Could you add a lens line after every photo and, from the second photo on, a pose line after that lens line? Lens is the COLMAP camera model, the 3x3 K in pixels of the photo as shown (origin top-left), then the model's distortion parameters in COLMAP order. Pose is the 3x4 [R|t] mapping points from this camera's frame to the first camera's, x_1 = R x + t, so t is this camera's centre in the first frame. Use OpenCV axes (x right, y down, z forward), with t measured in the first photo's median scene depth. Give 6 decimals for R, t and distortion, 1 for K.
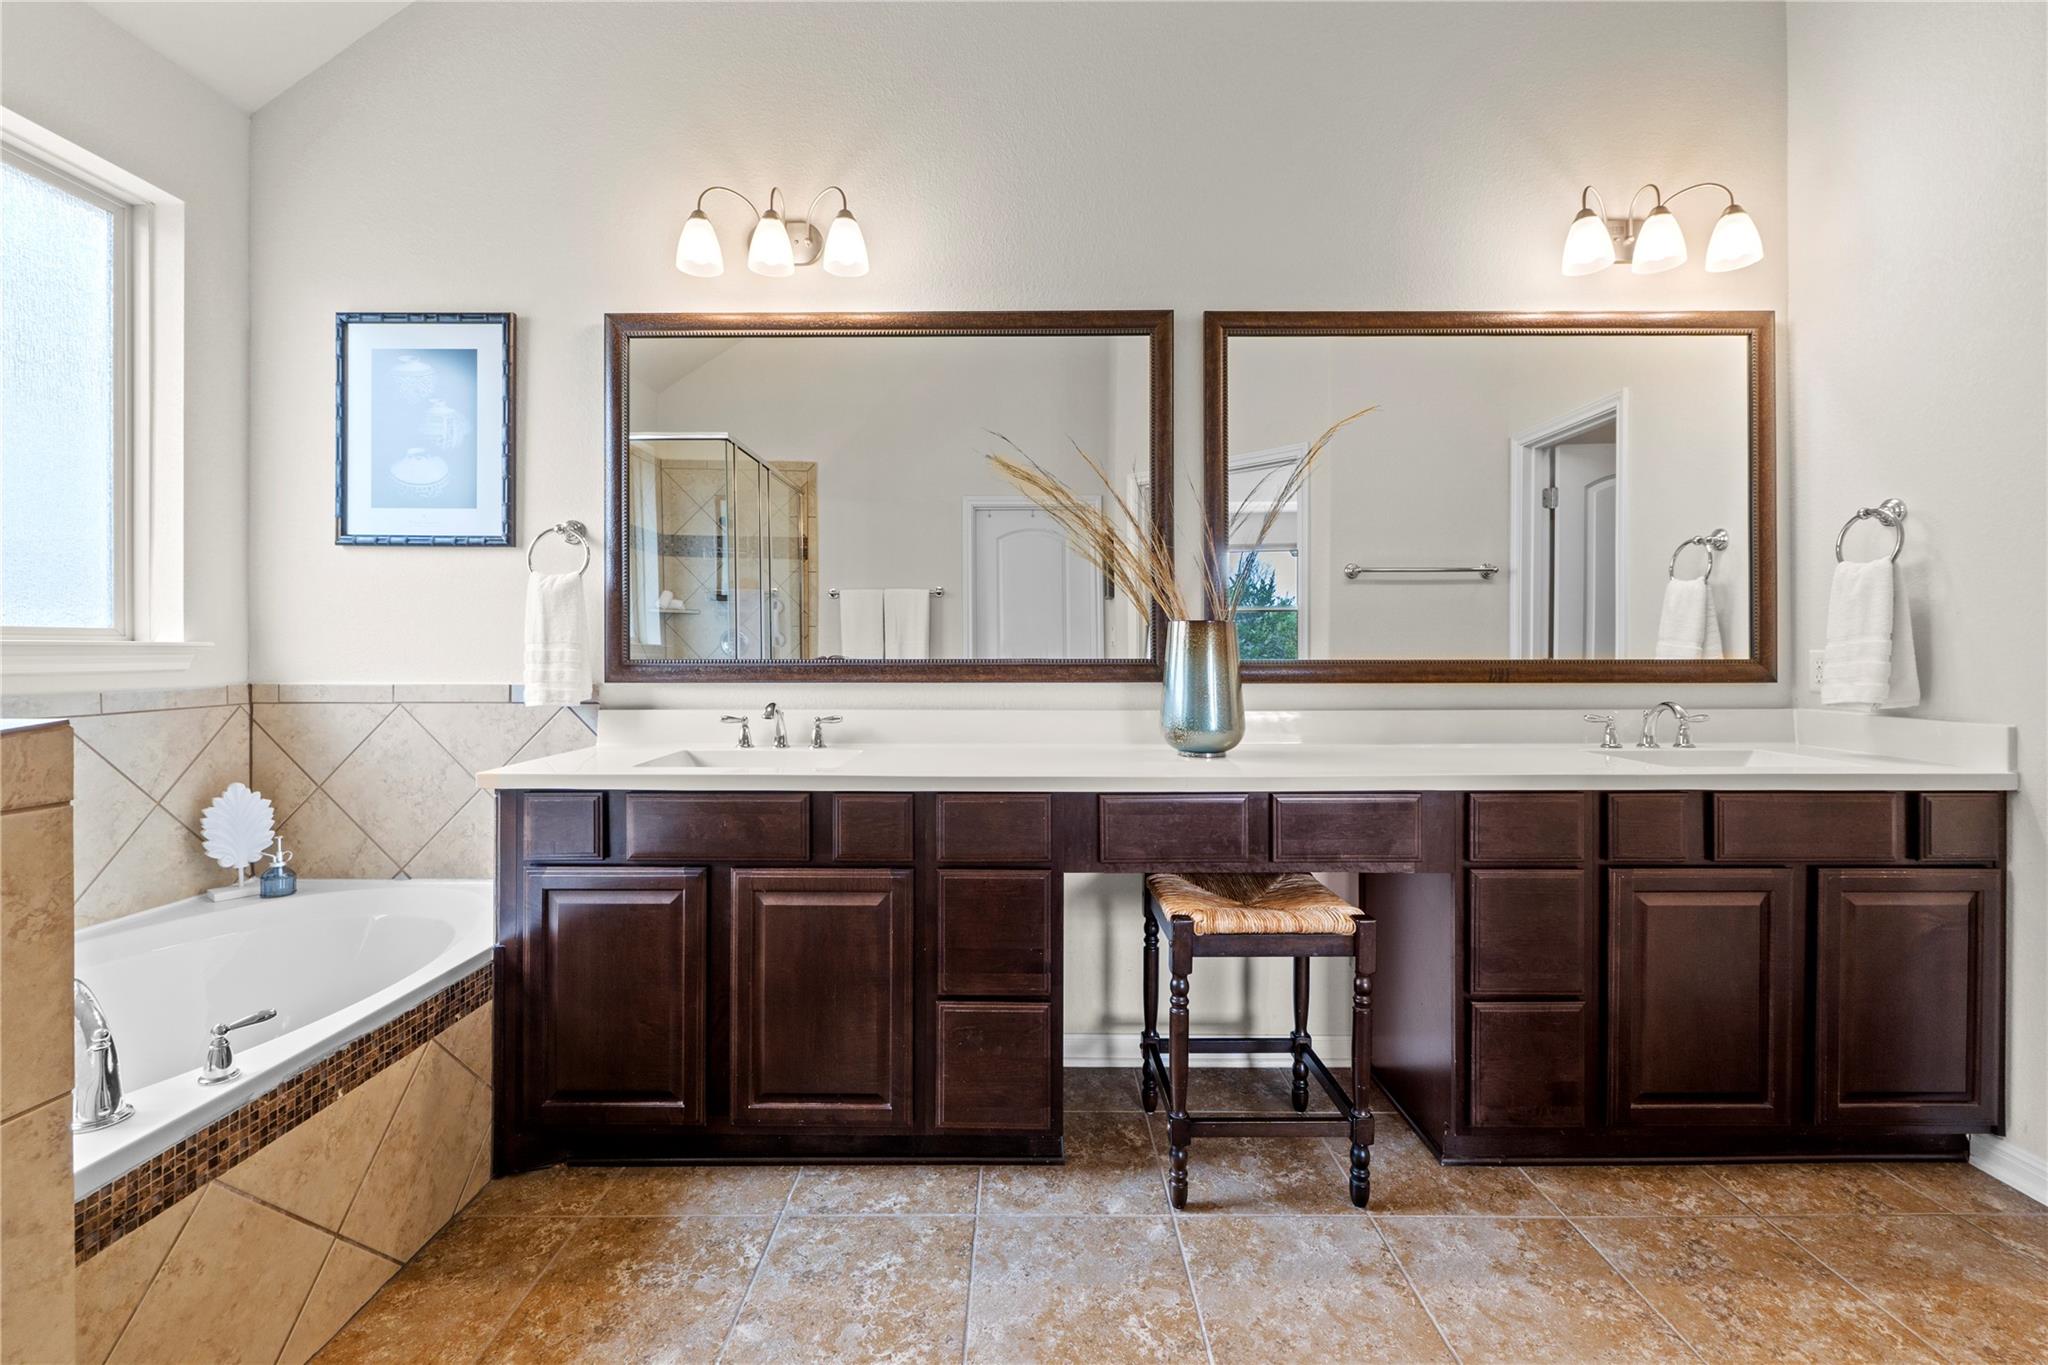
lens RADIAL K [[883.2, 0, 1023.6], [0, 883.2, 650.6], [0, 0, 1]] dist [-0.005911, 0.000297]
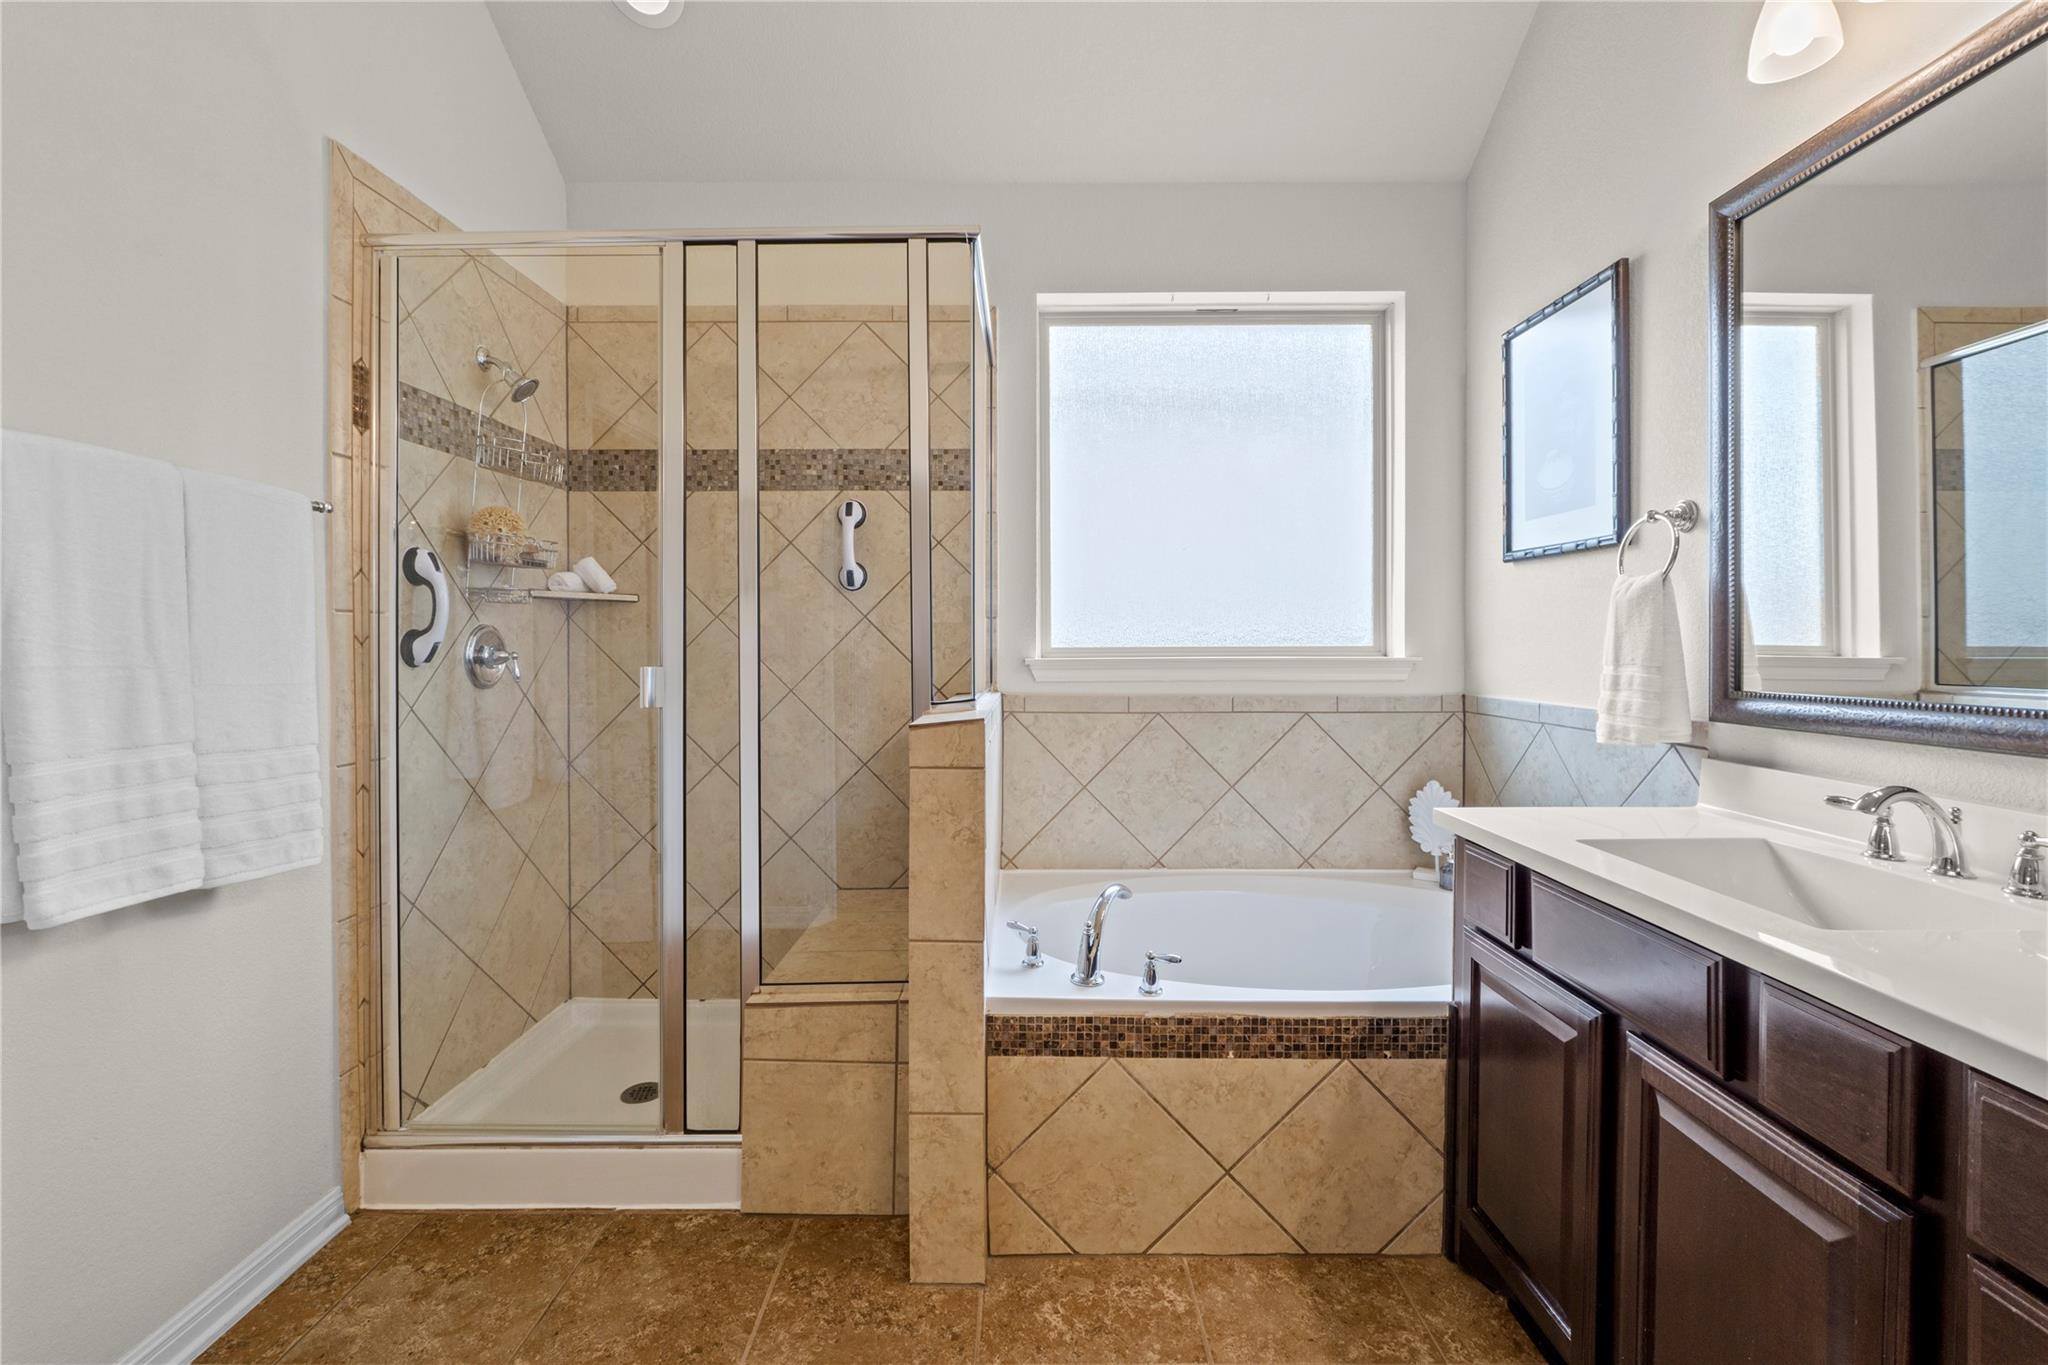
lens RADIAL K [[883.2, 0, 1023.6], [0, 883.2, 650.6], [0, 0, 1]] dist [-0.005911, 0.000297]
pose [[-0.006991, 0.007372, -0.999948, 0.336872], [0.000106, 0.999973, 0.007372, -0.035900], [0.999976, -0.000055, -0.006991, 0.627255]]
